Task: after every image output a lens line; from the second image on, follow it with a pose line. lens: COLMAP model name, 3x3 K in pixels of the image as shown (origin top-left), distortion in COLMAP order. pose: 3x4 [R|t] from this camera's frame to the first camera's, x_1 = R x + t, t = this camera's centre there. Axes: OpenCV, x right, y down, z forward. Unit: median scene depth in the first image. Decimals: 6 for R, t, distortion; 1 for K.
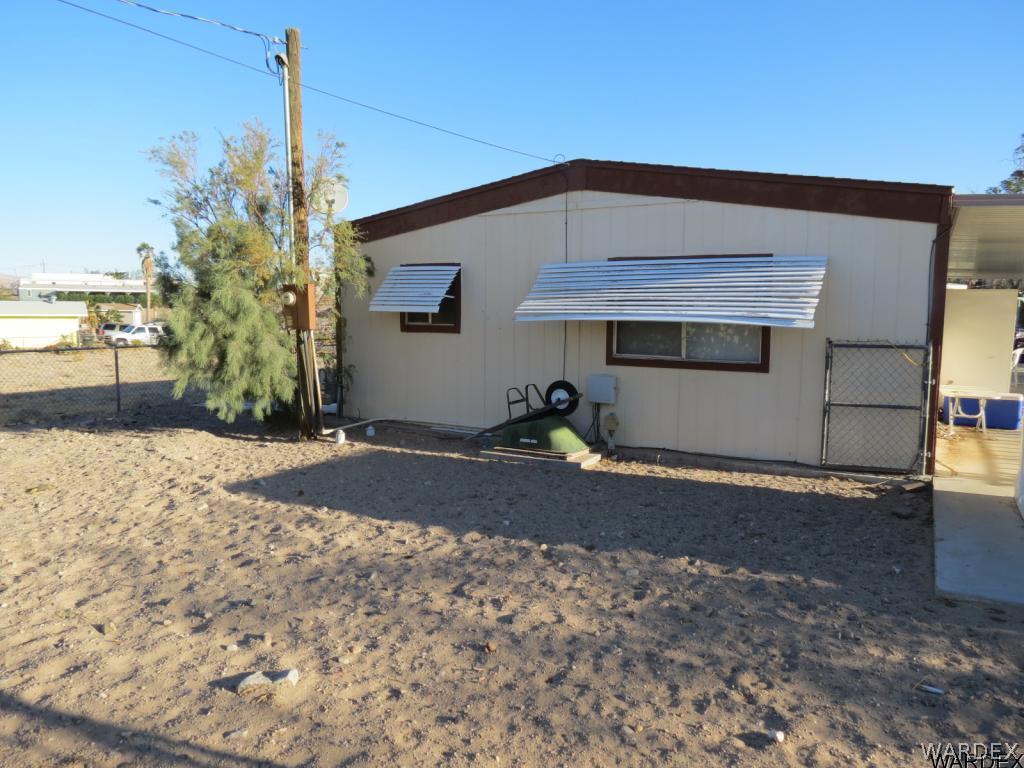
lens RADIAL K [[728.3, 0, 515.7], [0, 728.3, 386.7], [0, 0, 1]] dist [-0.029976, 0.009119]
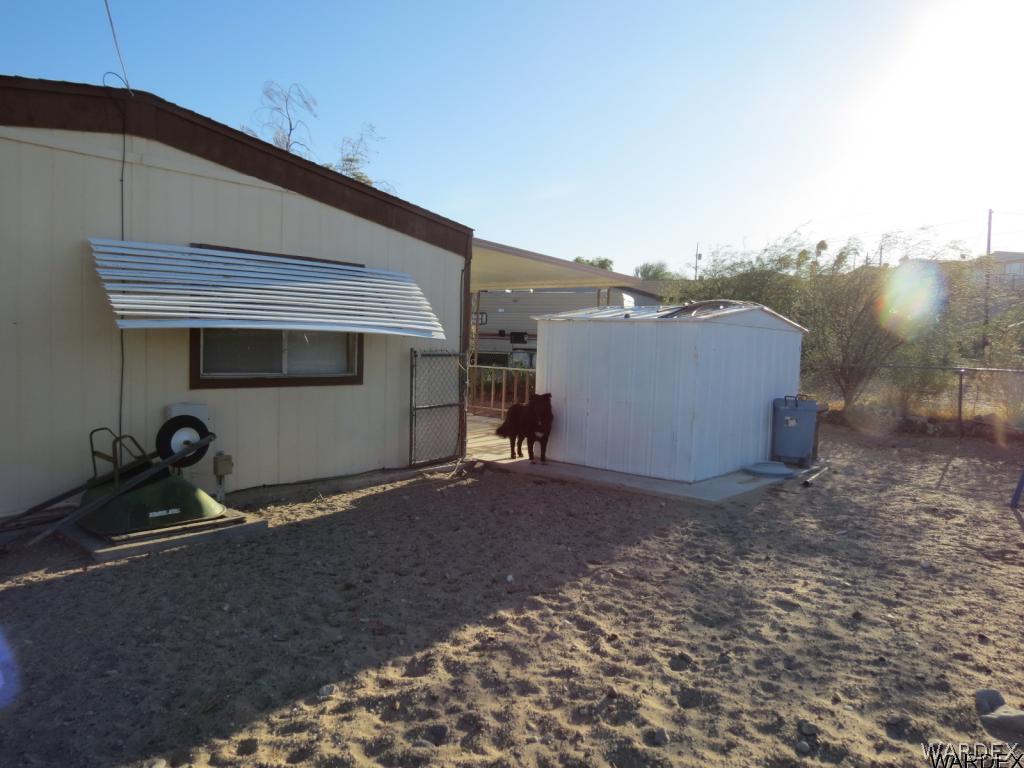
lens RADIAL K [[728.3, 0, 515.7], [0, 728.3, 386.7], [0, 0, 1]] dist [-0.029976, 0.009119]
pose [[0.190247, -0.059218, 0.979949, -0.555747], [0.079153, 0.995855, 0.044812, -0.041997], [-0.978540, 0.069041, 0.194146, 0.575121]]
